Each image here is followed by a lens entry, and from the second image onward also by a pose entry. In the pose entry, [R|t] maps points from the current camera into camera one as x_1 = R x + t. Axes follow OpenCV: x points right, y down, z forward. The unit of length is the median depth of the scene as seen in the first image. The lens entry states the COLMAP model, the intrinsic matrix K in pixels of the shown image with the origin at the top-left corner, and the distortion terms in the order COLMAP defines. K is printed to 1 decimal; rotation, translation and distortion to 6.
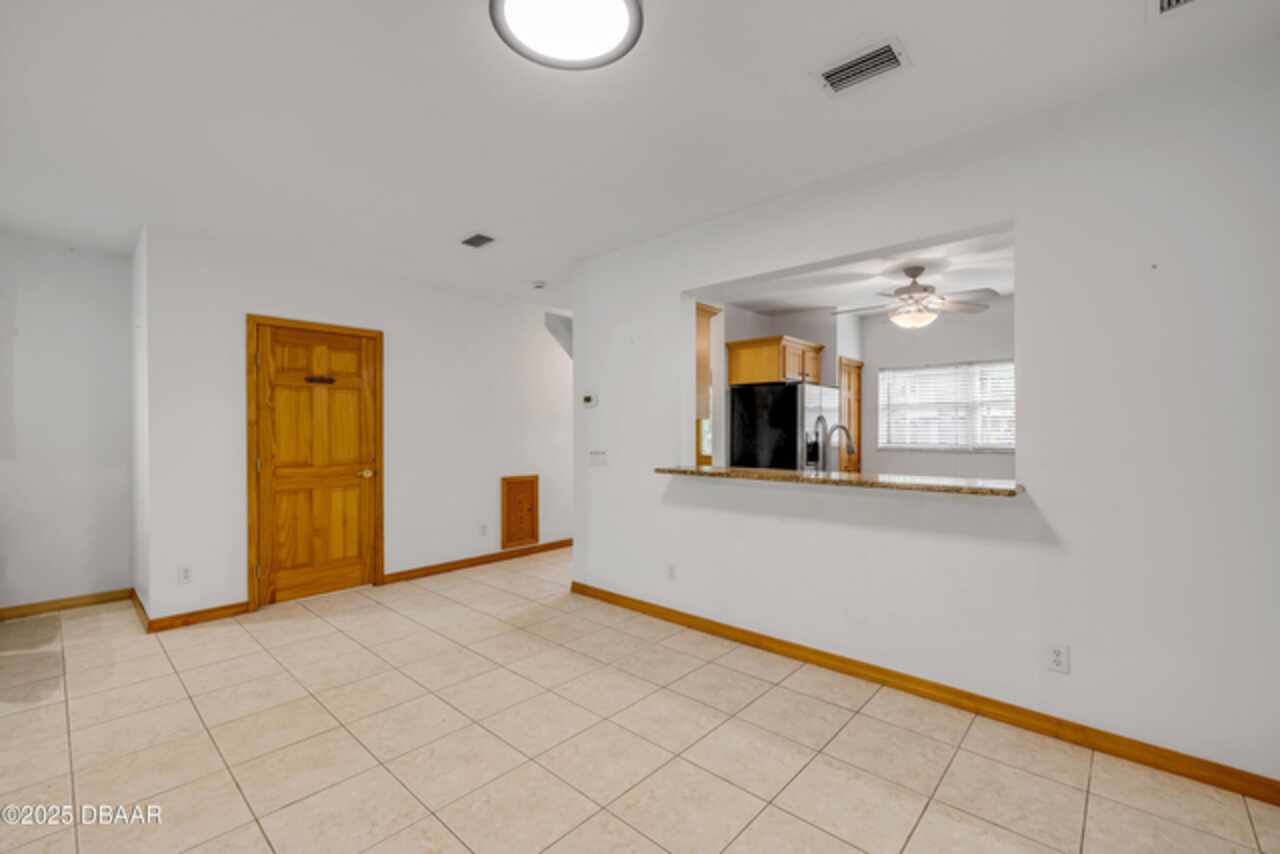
lens RADIAL K [[541.4, 0, 634.4], [0, 541.4, 430.6], [0, 0, 1]] dist [0.009560, 0.001176]
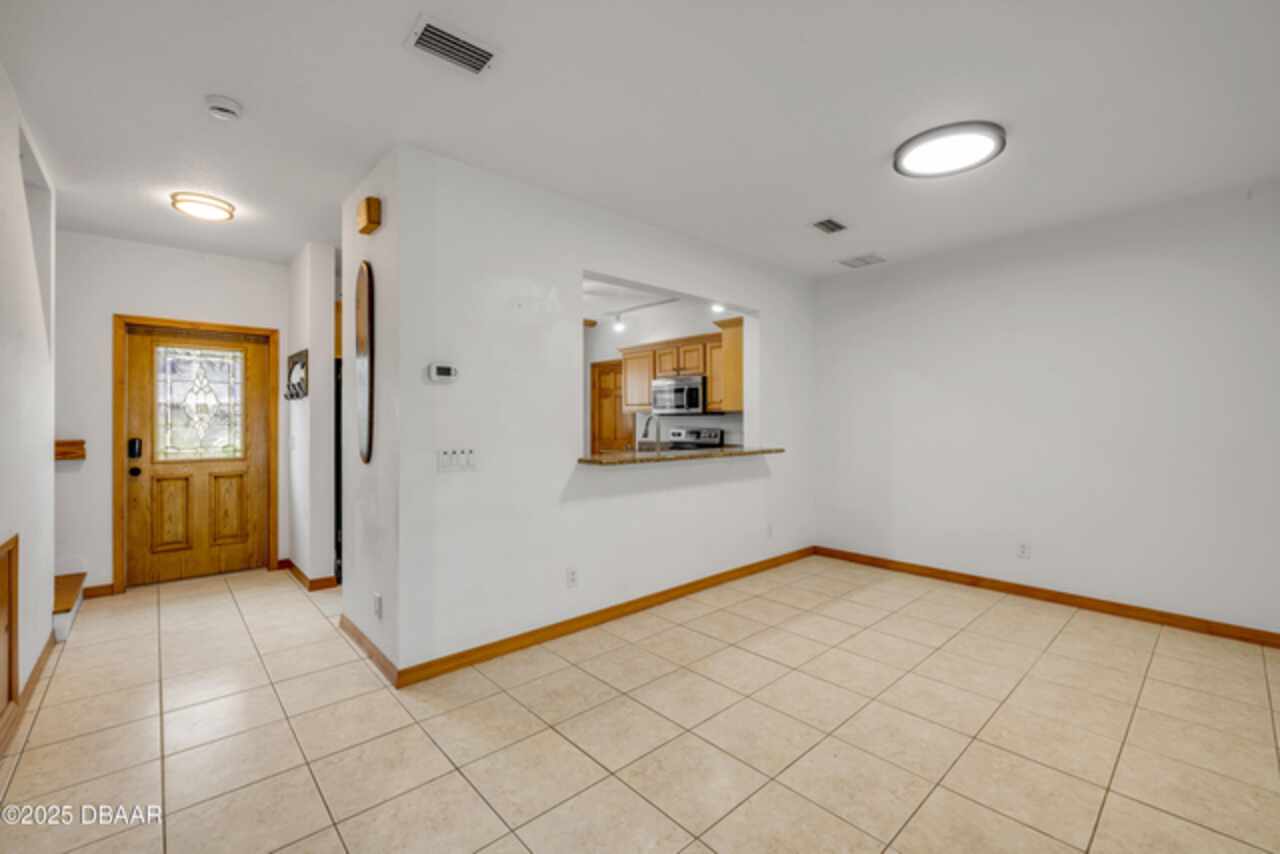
lens RADIAL K [[541.4, 0, 638.0], [0, 541.4, 424.2], [0, 0, 1]] dist [0.009560, 0.001176]
pose [[0.092521, -0.007423, 0.995683, -0.690219], [-0.001174, 0.999971, 0.007564, 0.001108], [-0.995710, -0.001869, 0.092510, 0.687998]]
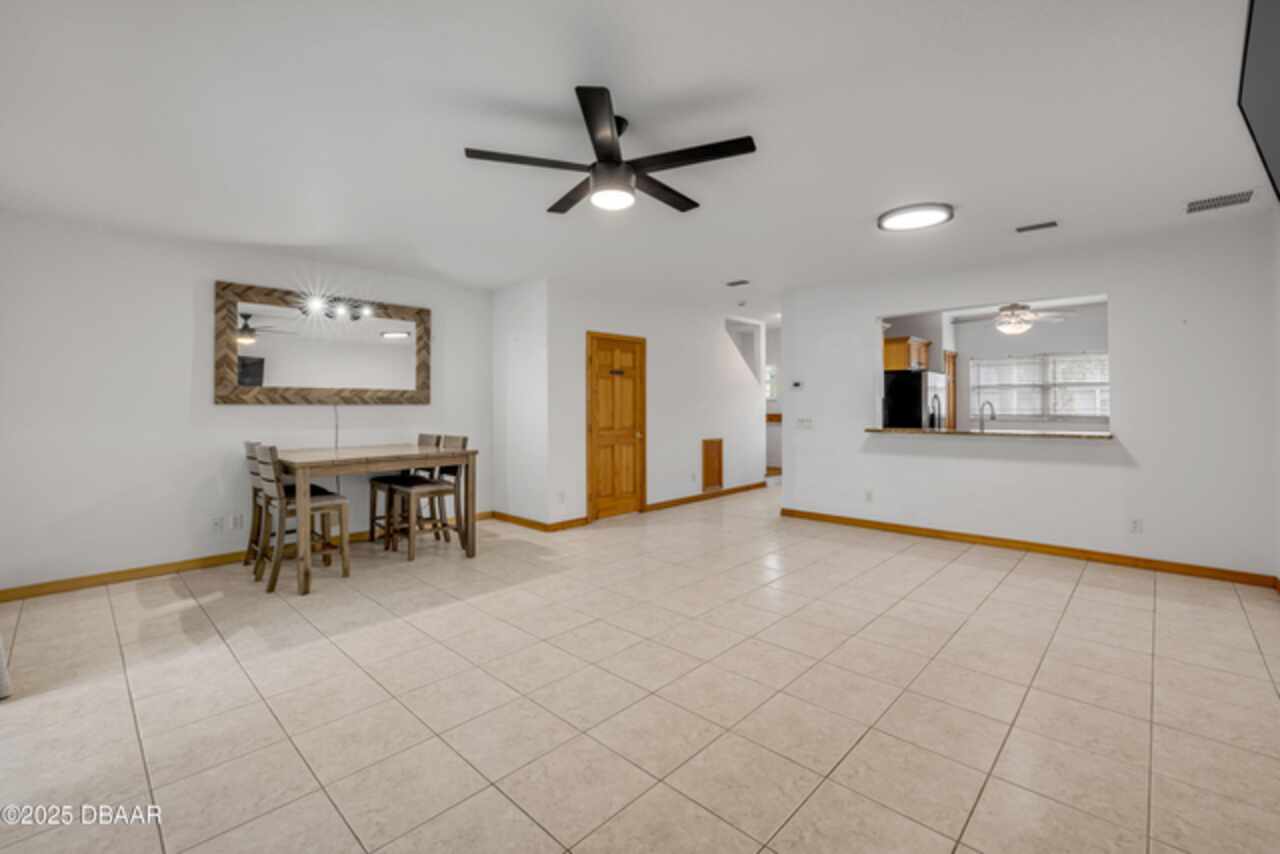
lens RADIAL K [[541.4, 0, 645.8], [0, 541.4, 401.1], [0, 0, 1]] dist [0.009560, 0.001176]
pose [[0.999944, -0.003056, -0.010169, -0.469941], [0.002962, 0.999953, -0.009197, 0.000616], [0.010197, 0.009167, 0.999906, -0.476587]]
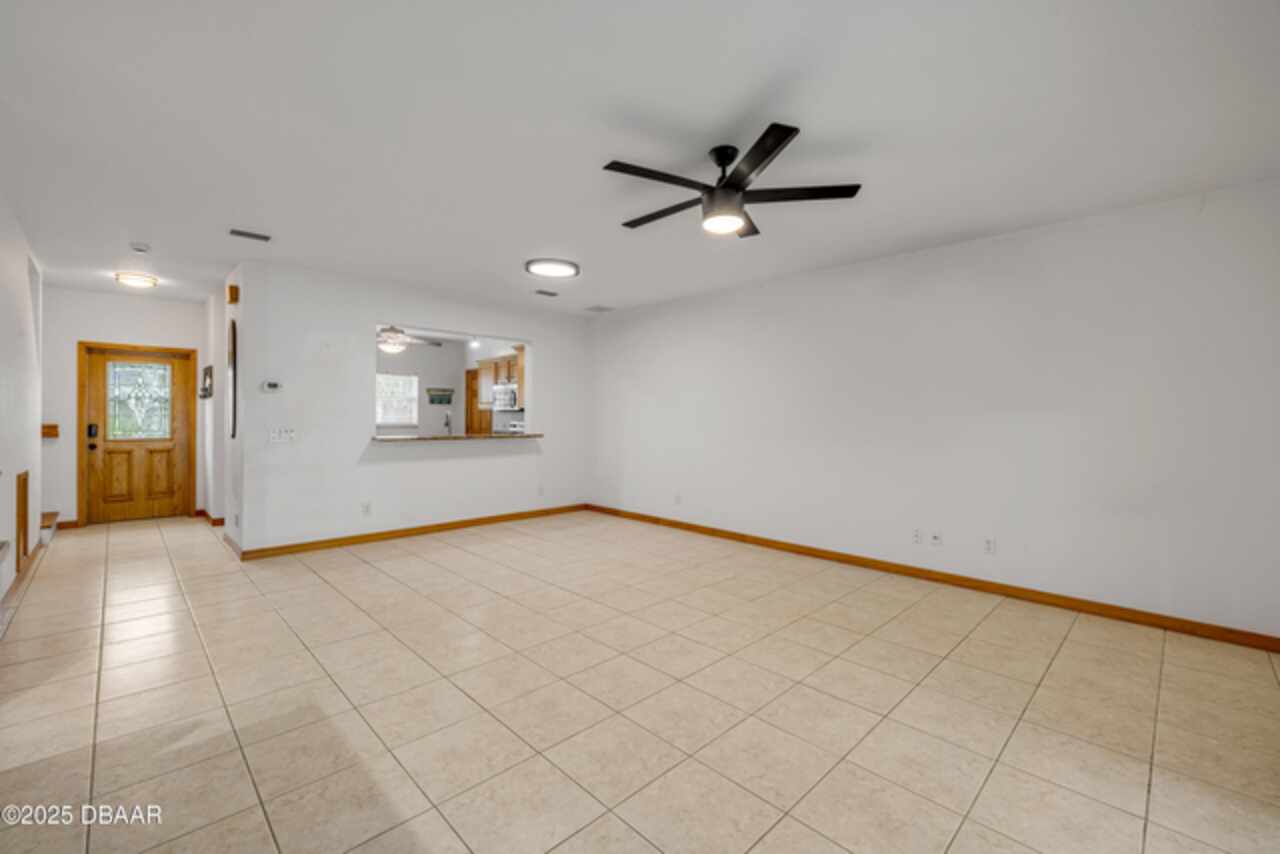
lens RADIAL K [[541.4, 0, 631.2], [0, 541.4, 424.6], [0, 0, 1]] dist [0.009560, 0.001176]
pose [[0.061317, -0.012937, 0.998034, -1.157021], [-0.010007, 0.999858, 0.013576, 0.002802], [-0.998068, -0.010820, 0.061179, 0.164289]]
